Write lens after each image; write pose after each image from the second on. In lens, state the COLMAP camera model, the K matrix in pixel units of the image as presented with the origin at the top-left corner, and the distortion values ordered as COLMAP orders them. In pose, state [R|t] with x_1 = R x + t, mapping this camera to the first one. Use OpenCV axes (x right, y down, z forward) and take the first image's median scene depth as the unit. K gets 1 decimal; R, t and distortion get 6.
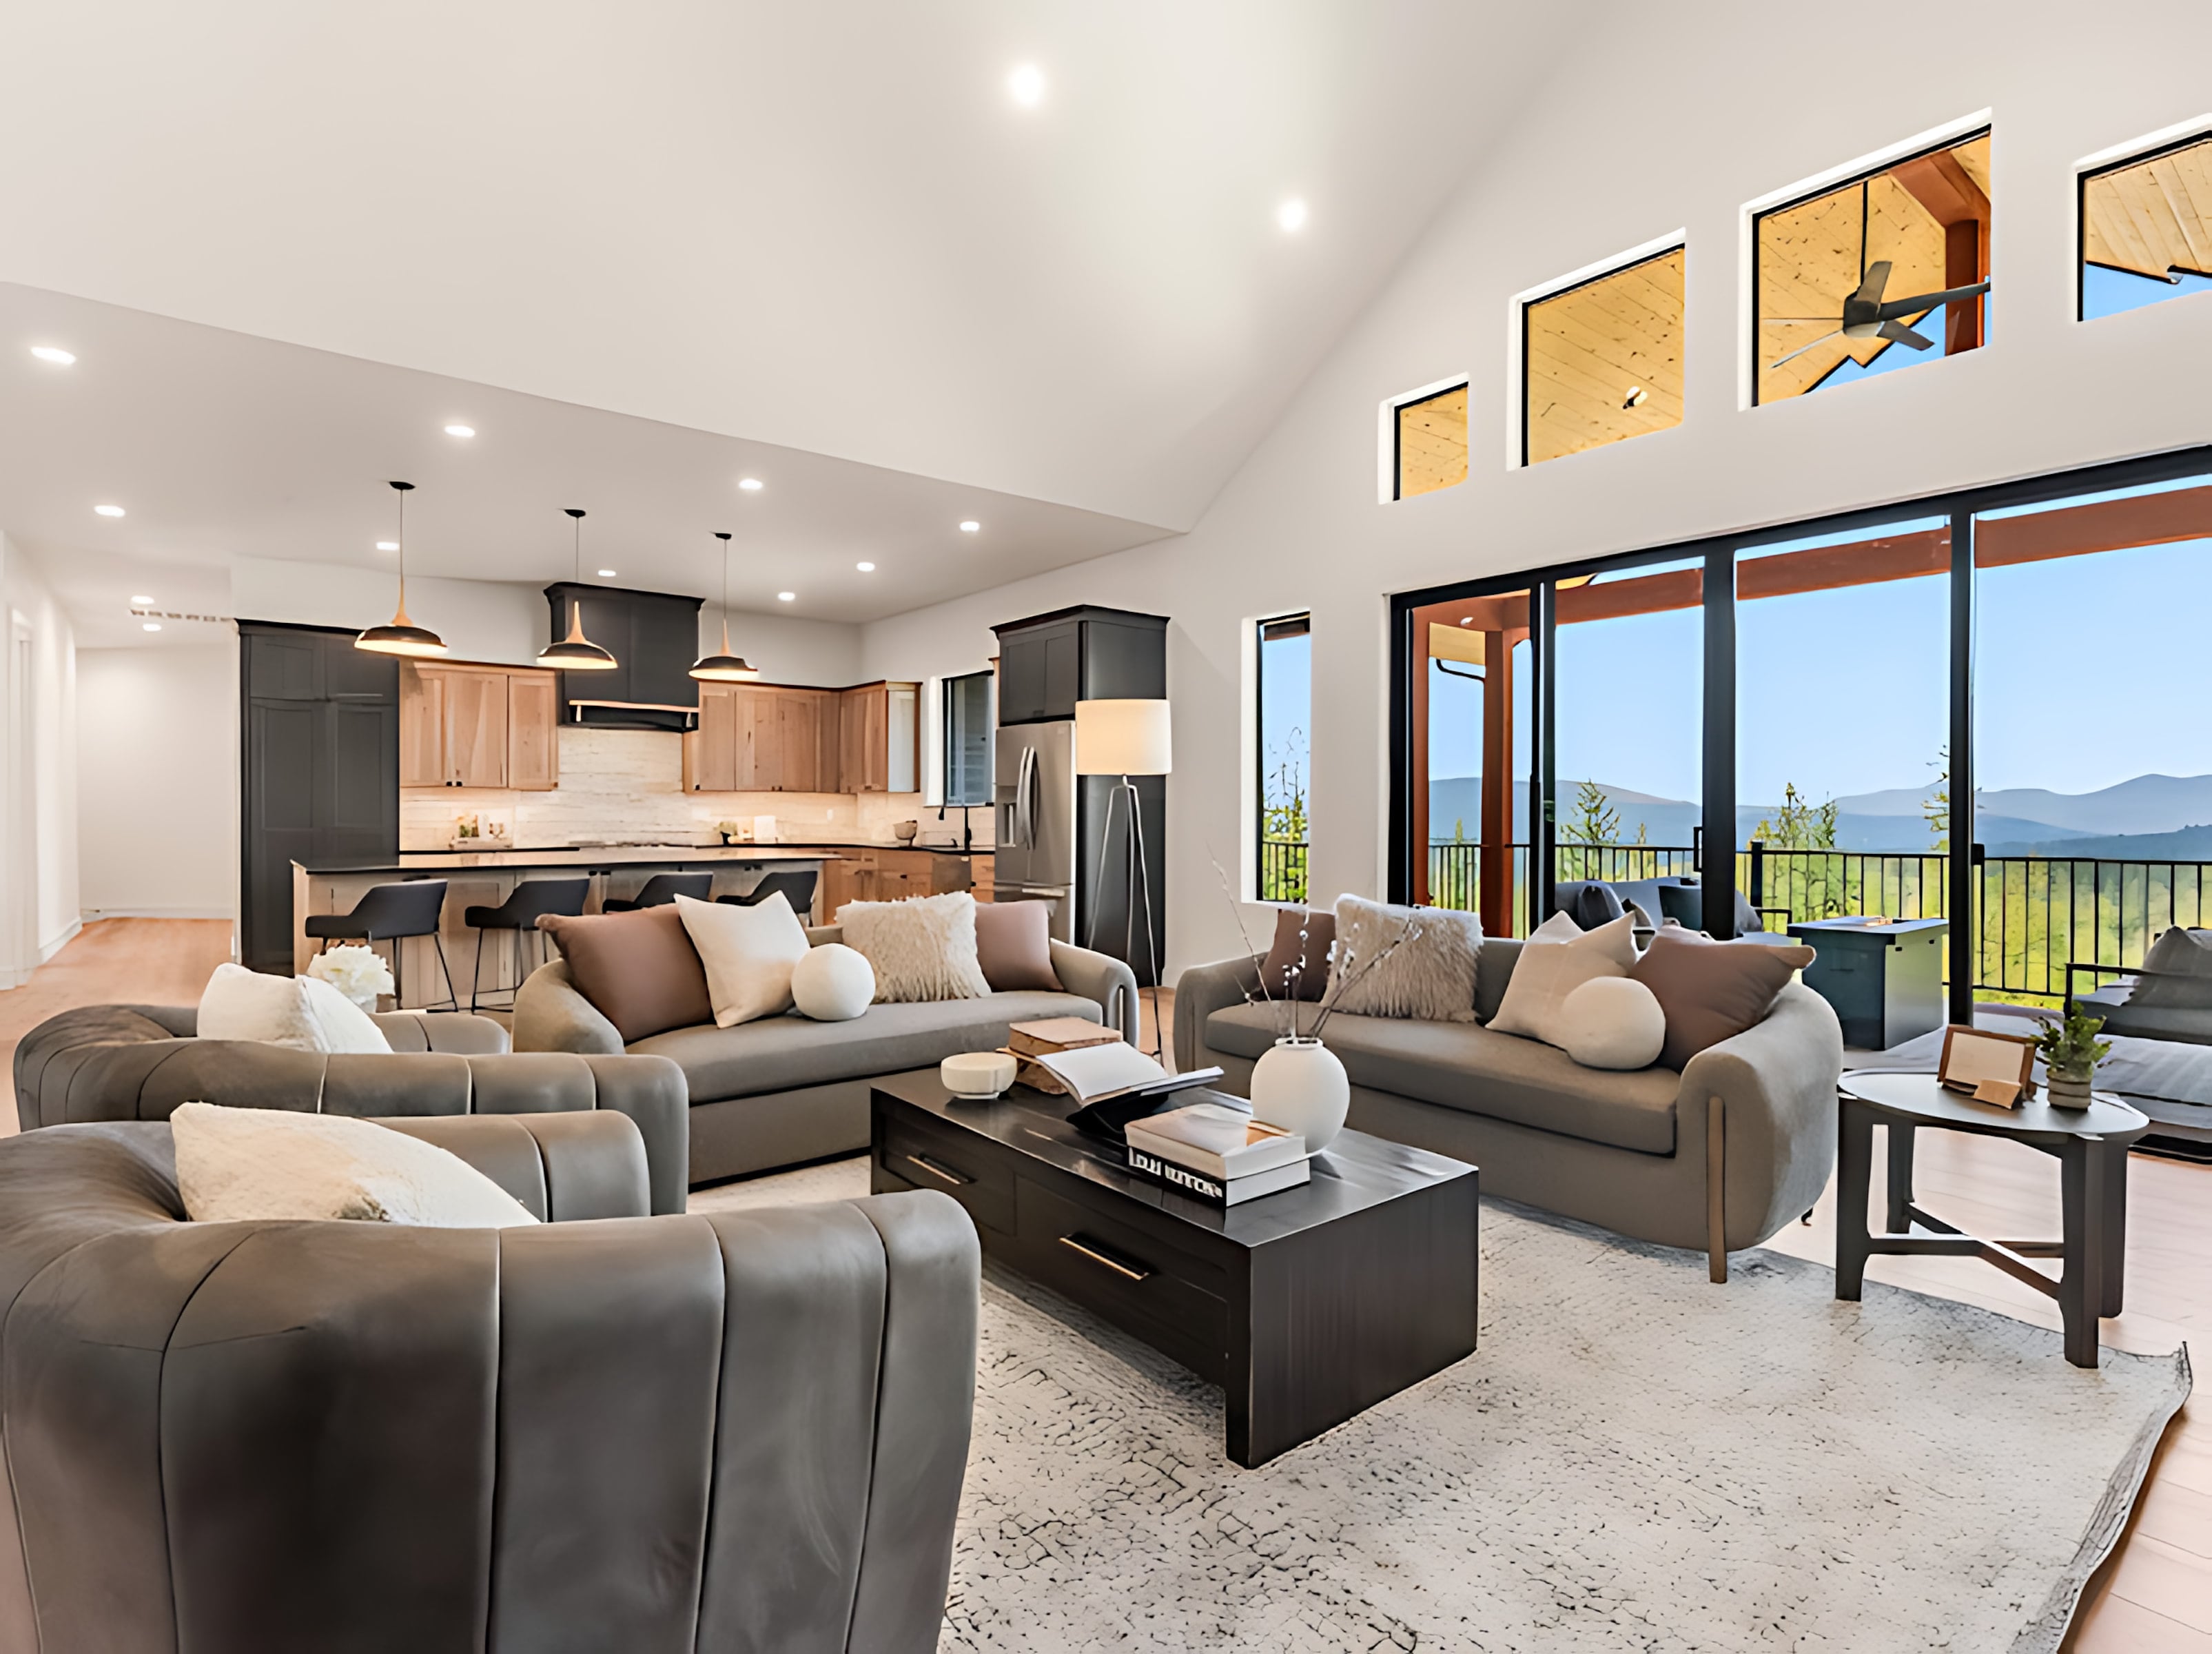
lens RADIAL K [[1109.1, 0, 1134.6], [0, 1109.1, 821.4], [0, 0, 1]] dist [0.000617, 0.000298]
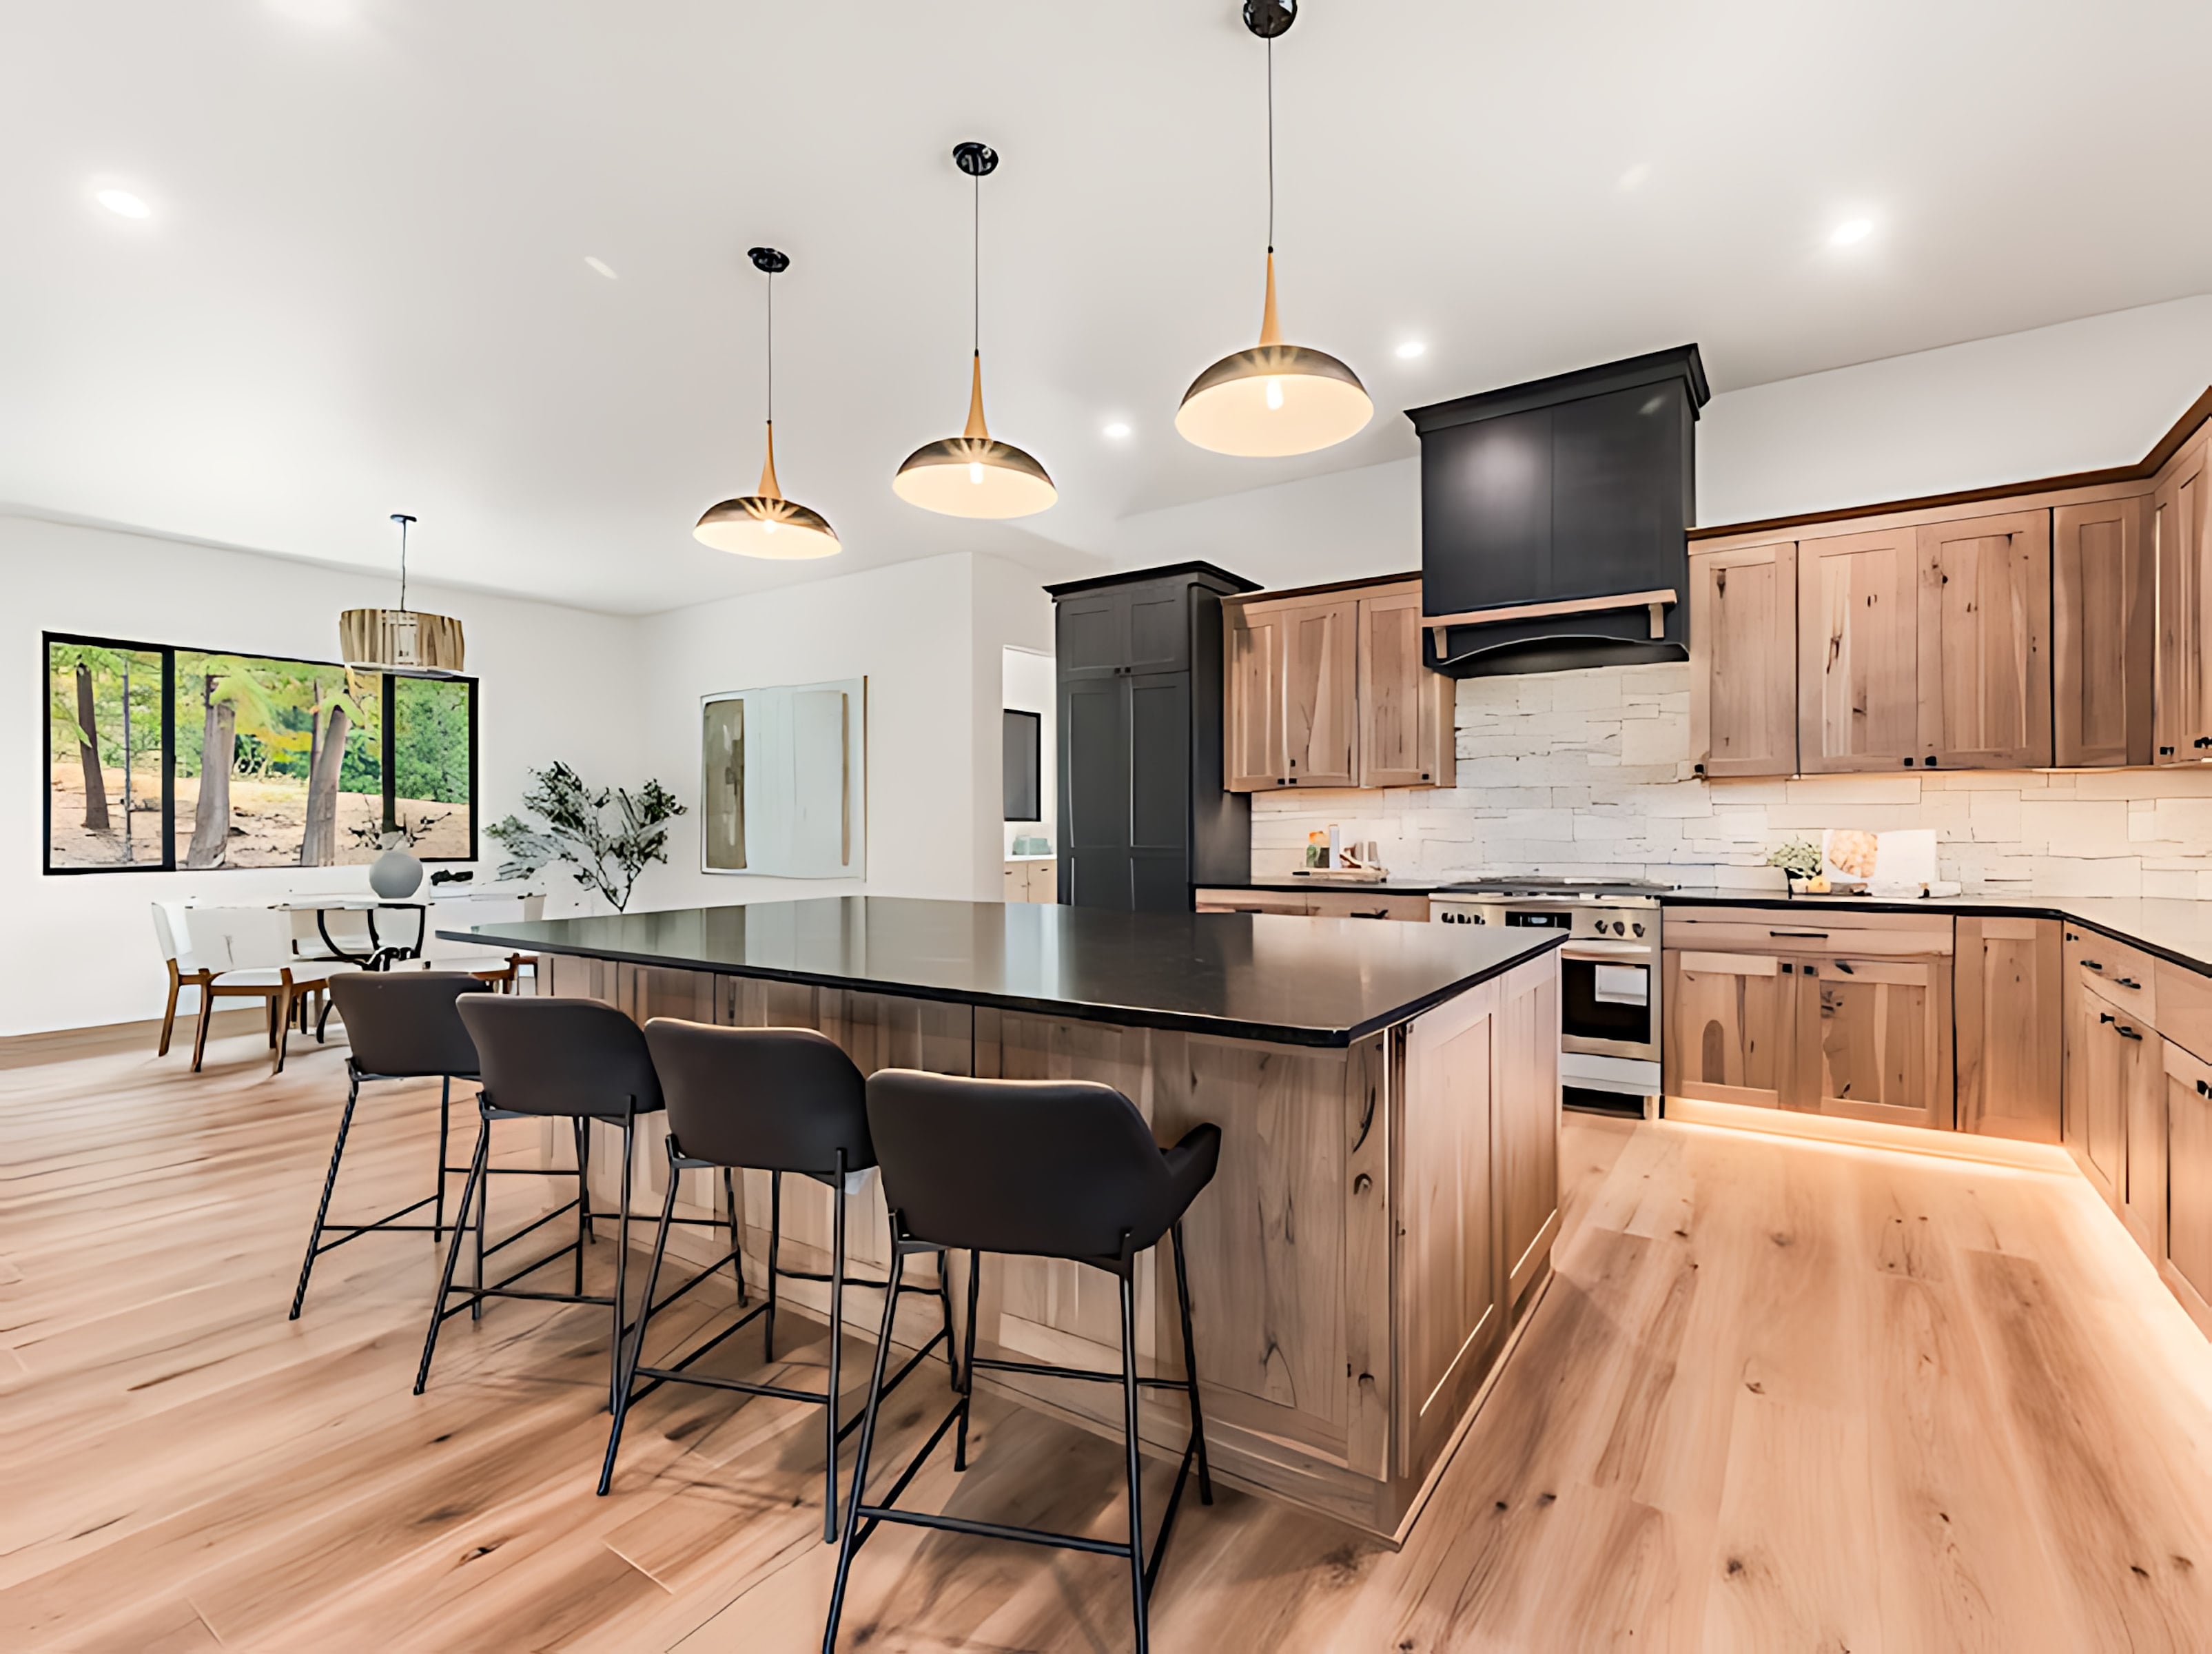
lens RADIAL K [[1009.9, 0, 1152.6], [0, 1009.9, 820.3], [0, 0, 1]] dist [-0.001789, 0.000138]
pose [[0.292930, -0.011025, -0.956070, -0.064863], [-0.004657, 0.999905, -0.012957, -0.002916], [0.956123, 0.008247, 0.292851, 0.685388]]
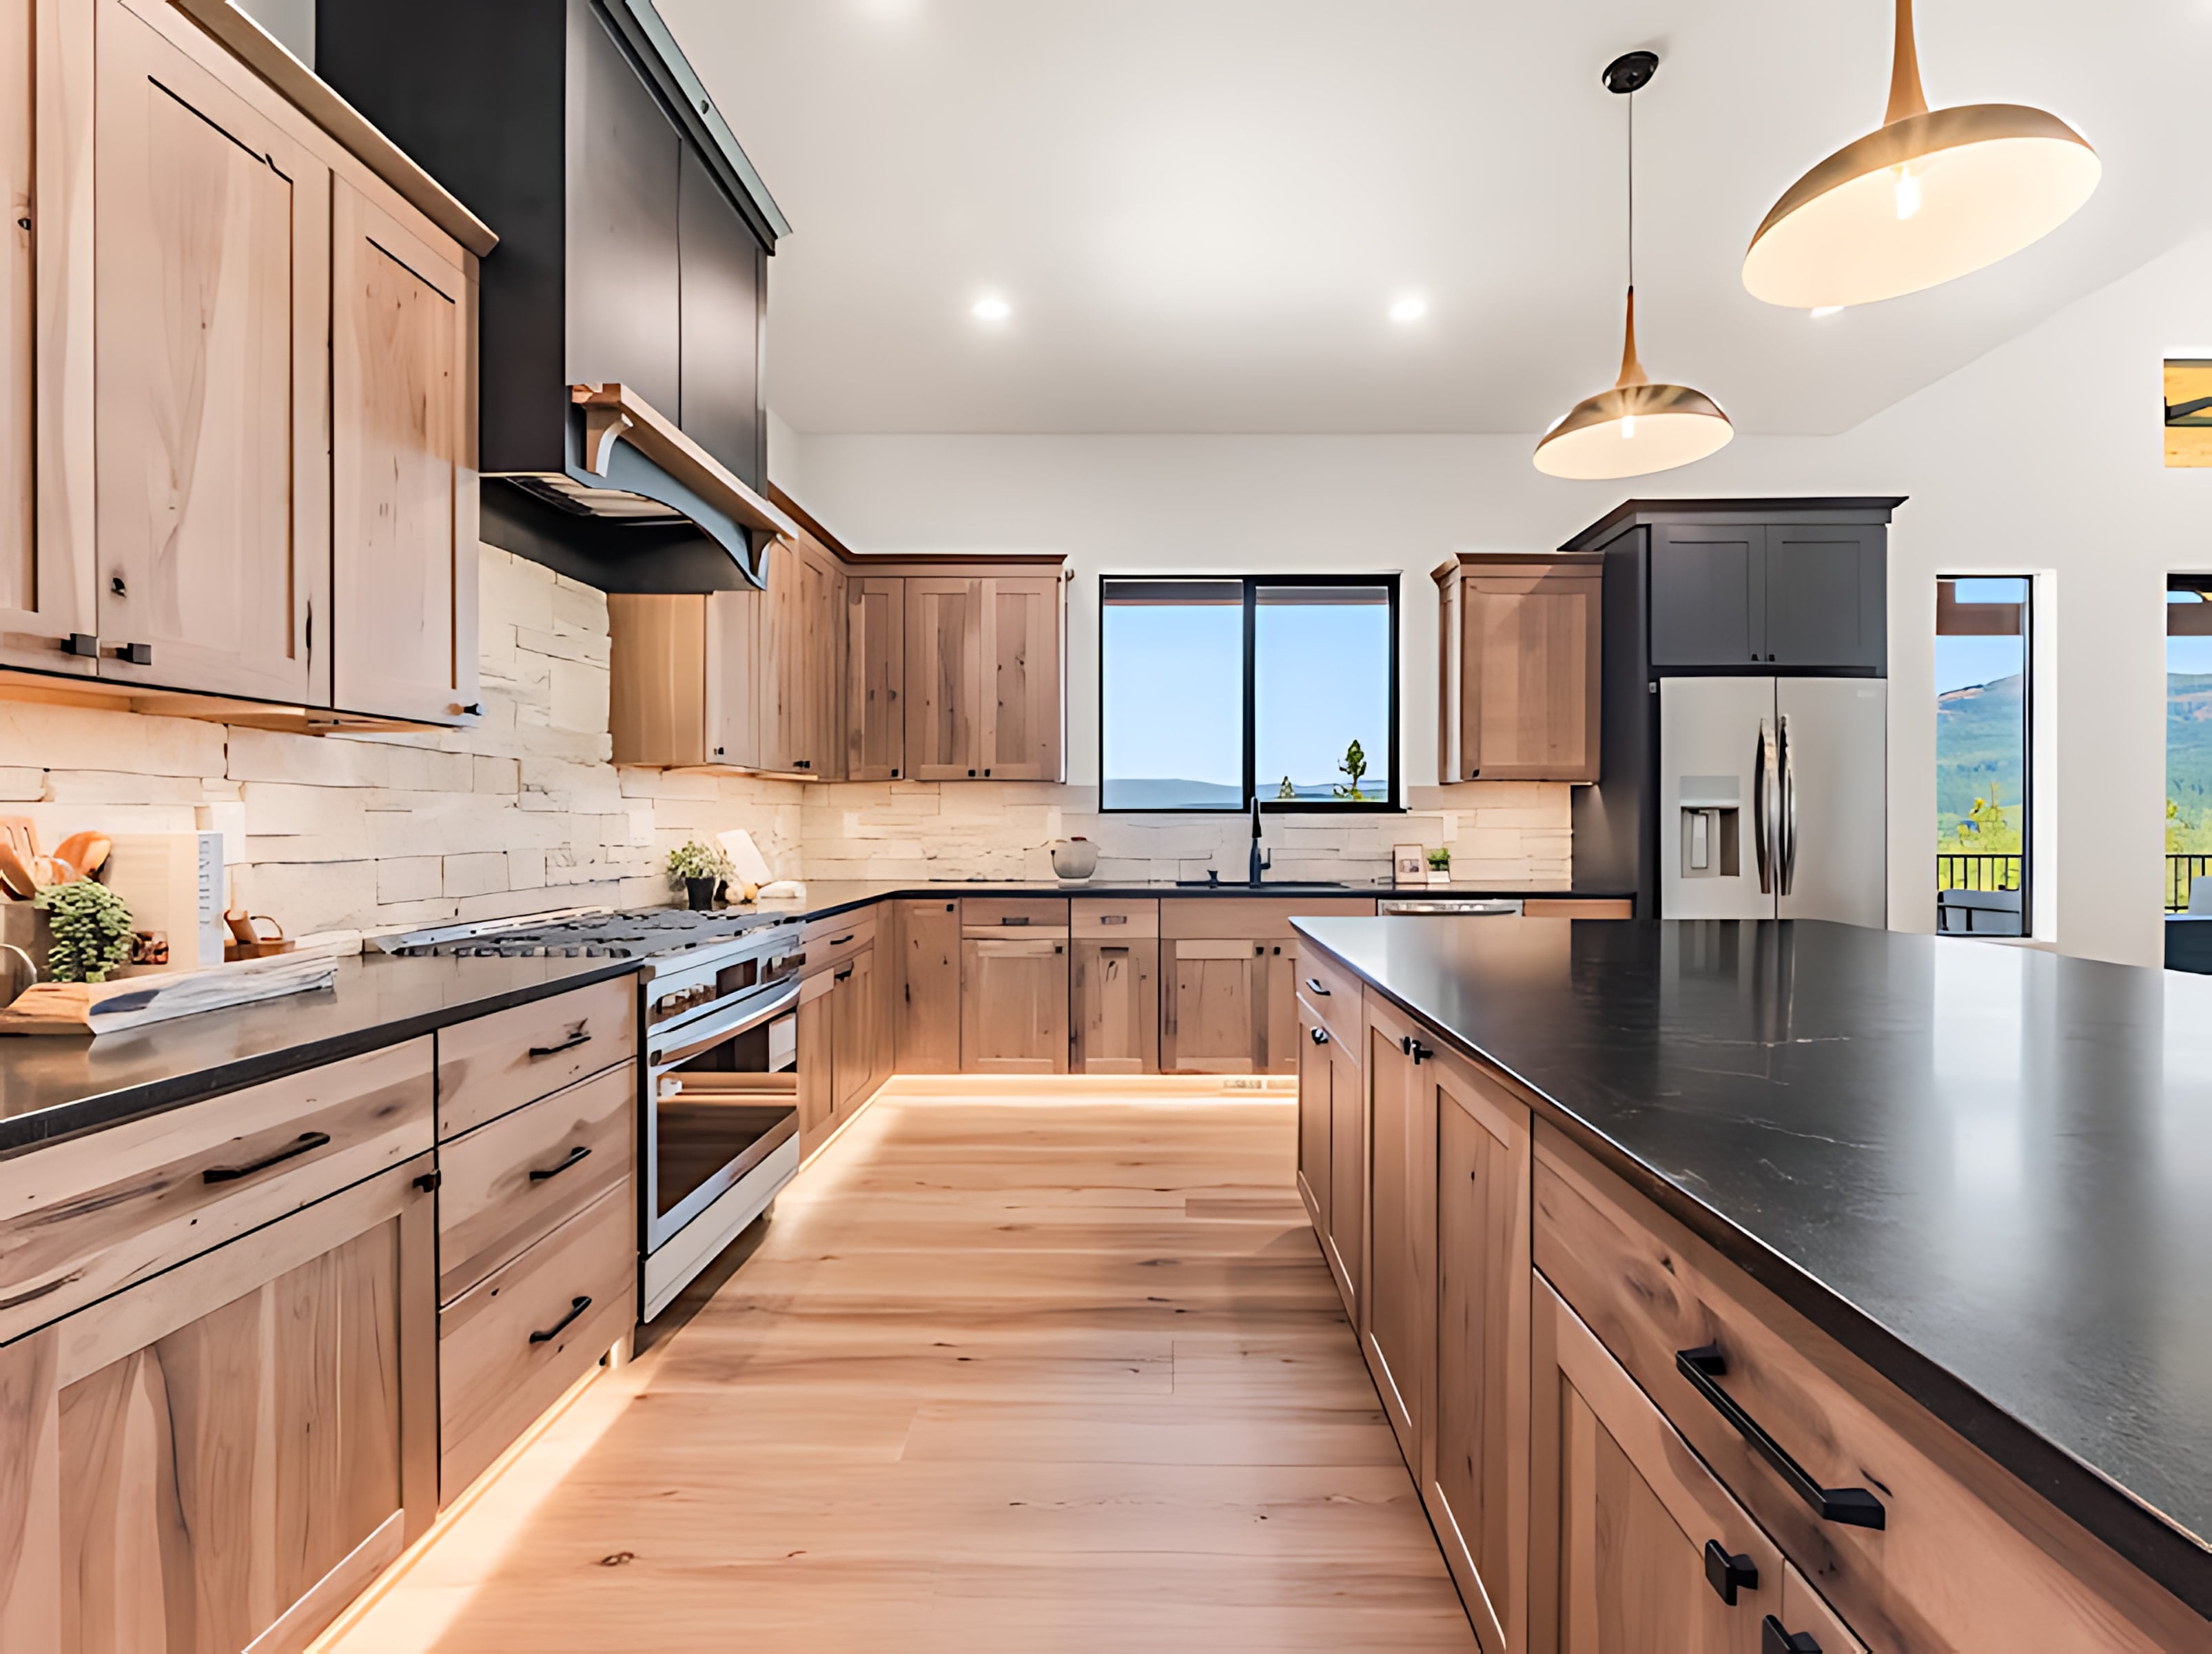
lens RADIAL K [[1009.9, 0, 1152.6], [0, 1009.9, 820.3], [0, 0, 1]] dist [-0.001789, 0.000138]
pose [[0.641372, 0.001488, 0.767228, -0.572815], [0.006224, 0.999955, -0.007143, -0.005830], [-0.767204, 0.009356, 0.641334, 0.712572]]
